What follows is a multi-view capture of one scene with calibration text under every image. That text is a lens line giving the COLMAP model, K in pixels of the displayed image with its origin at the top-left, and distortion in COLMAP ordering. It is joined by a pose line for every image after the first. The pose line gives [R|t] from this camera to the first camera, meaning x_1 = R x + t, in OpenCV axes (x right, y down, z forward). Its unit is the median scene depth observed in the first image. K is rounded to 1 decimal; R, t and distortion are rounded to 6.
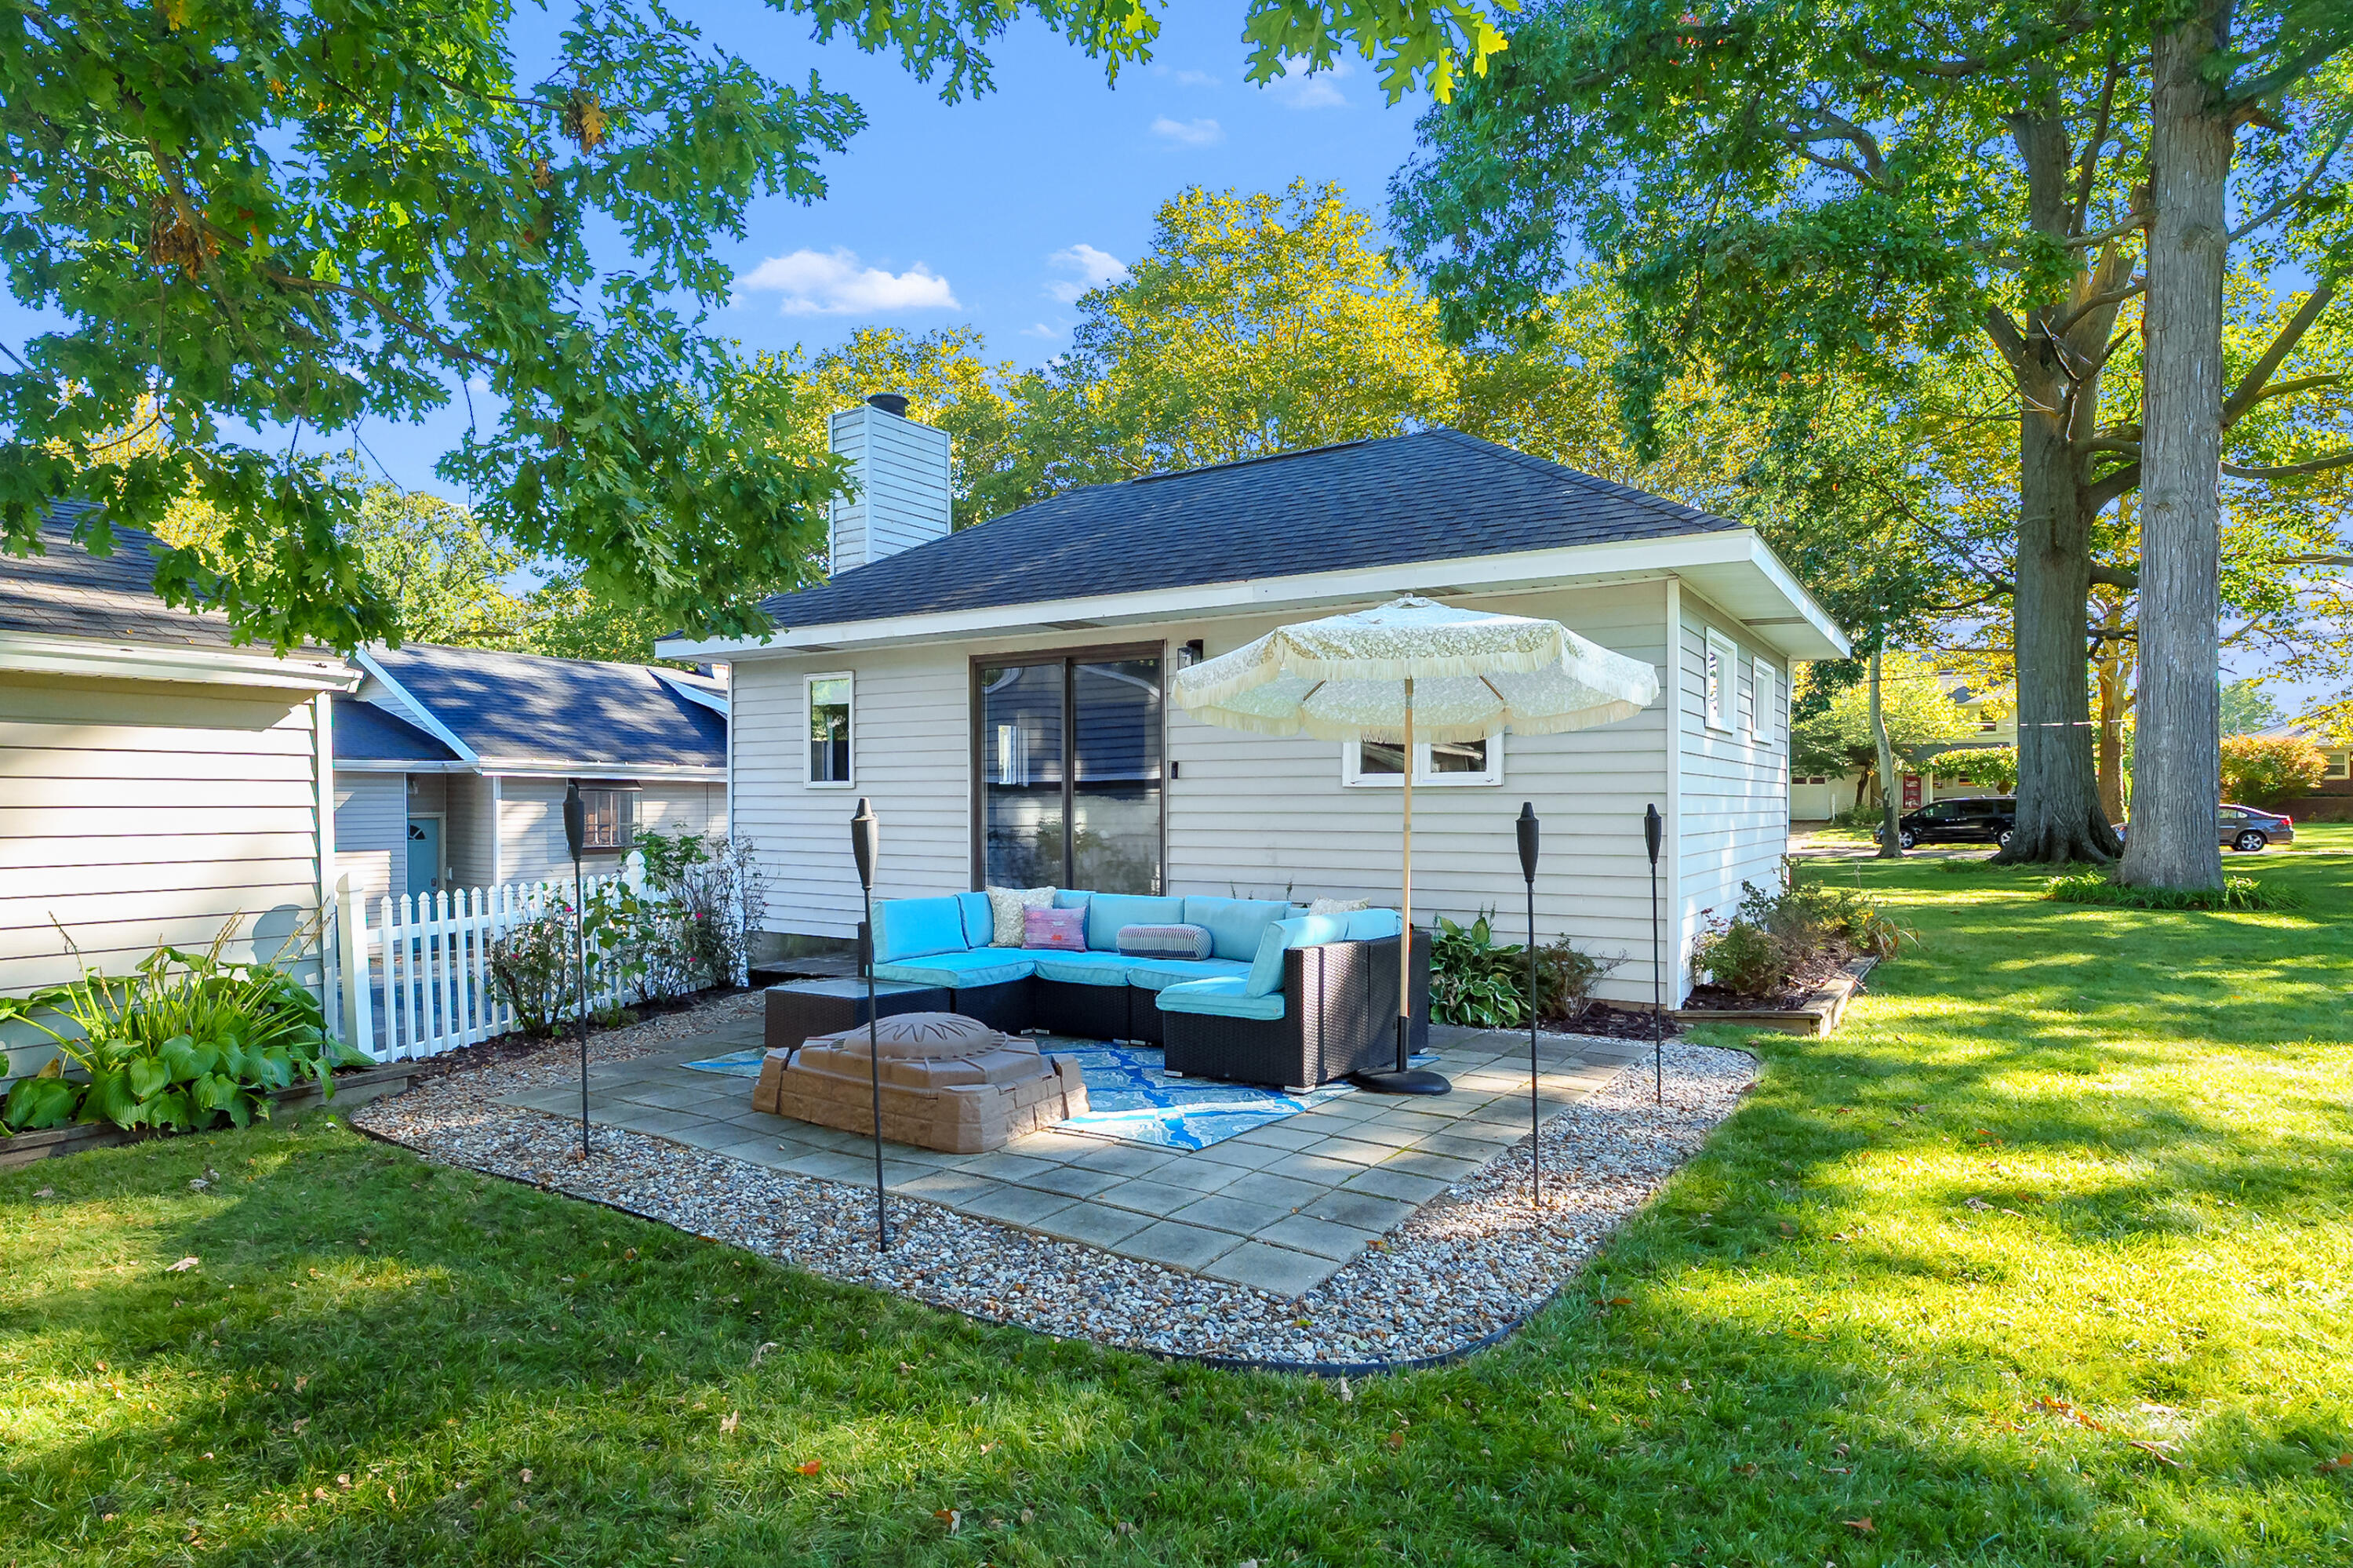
lens RADIAL K [[1227.4, 0, 1183.9], [0, 1227.4, 827.1], [0, 0, 1]] dist [-0.019705, 0.000075]
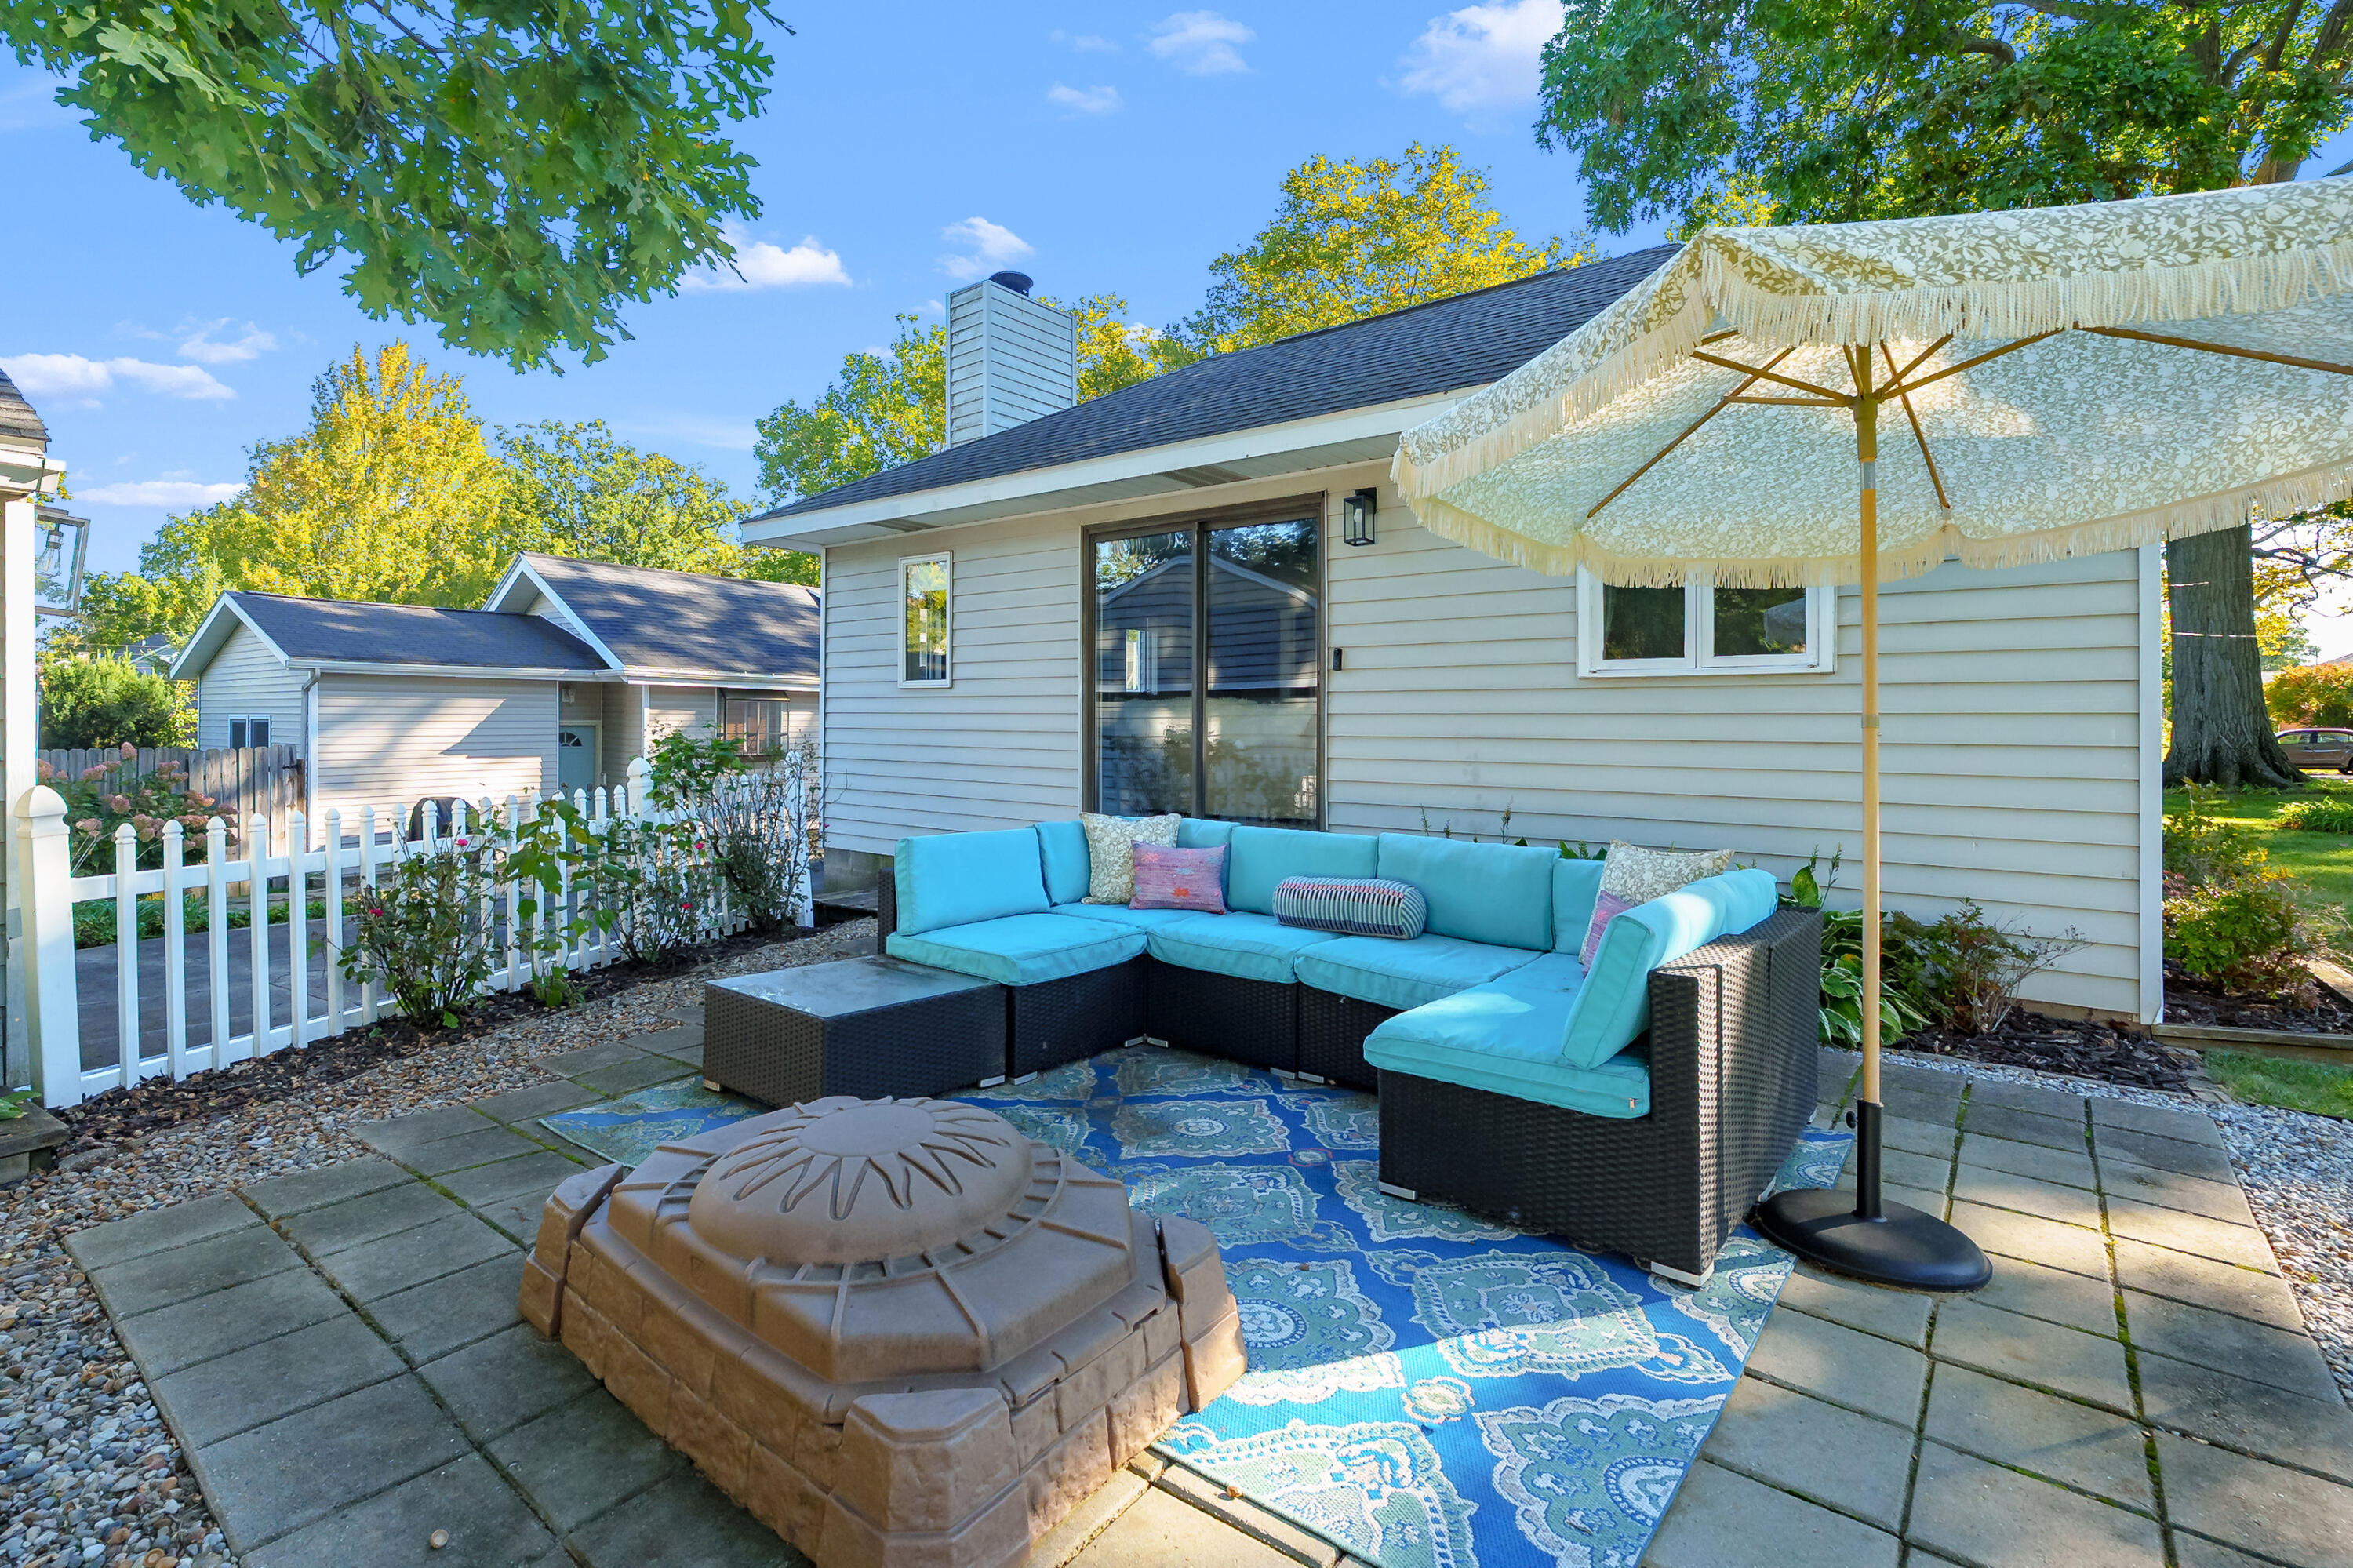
lens RADIAL K [[1070.0, 0, 1181.3], [0, 1070.0, 751.7], [0, 0, 1]] dist [-0.003896, 0.000225]
pose [[0.993908, 0.008251, -0.109902, -0.027594], [-0.007365, 0.999937, 0.008471, 0.005909], [0.109965, -0.007610, 0.993906, 0.287938]]
